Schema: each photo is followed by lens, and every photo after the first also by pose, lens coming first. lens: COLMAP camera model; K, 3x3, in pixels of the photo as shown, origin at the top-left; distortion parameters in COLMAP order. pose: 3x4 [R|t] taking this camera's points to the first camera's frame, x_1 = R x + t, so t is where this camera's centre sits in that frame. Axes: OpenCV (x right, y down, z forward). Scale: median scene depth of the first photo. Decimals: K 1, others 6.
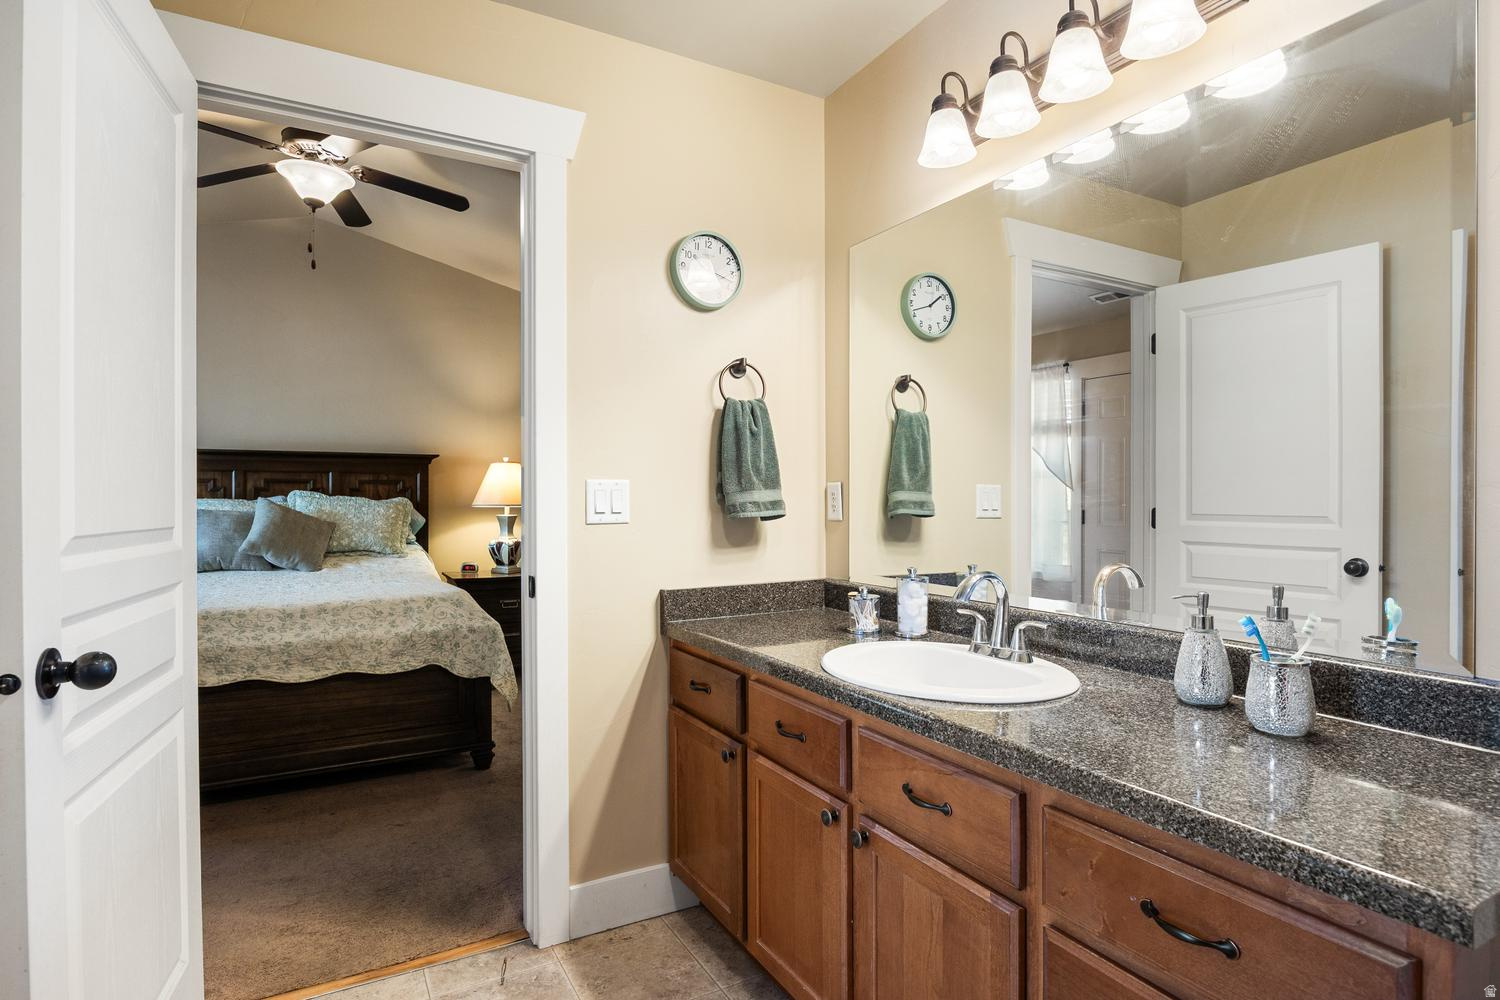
lens RADIAL K [[789.4, 0, 750.0], [0, 789.4, 500.0], [0, 0, 1]] dist [0.000227, -0.000026]
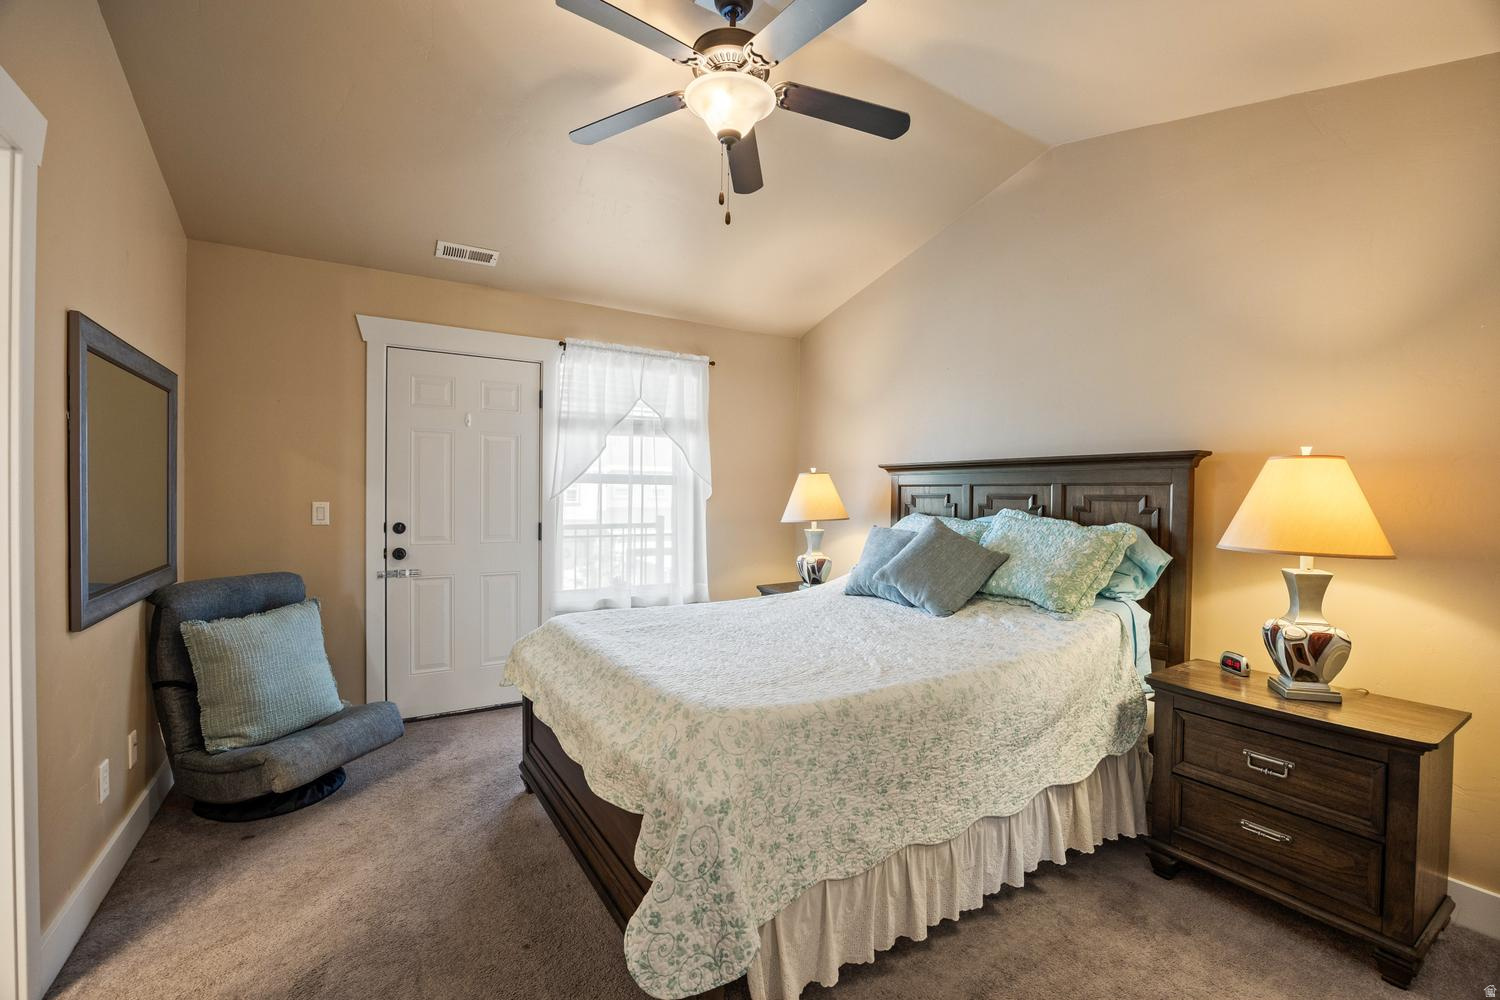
lens RADIAL K [[639.8, 0, 750.0], [0, 639.8, 500.0], [0, 0, 1]] dist [-0.001038, -0.000052]
pose [[0.052684, 0.010121, -0.998560, 0.049911], [-0.015935, 0.999830, 0.009293, -0.022581], [0.998484, 0.015423, 0.052836, 0.708657]]
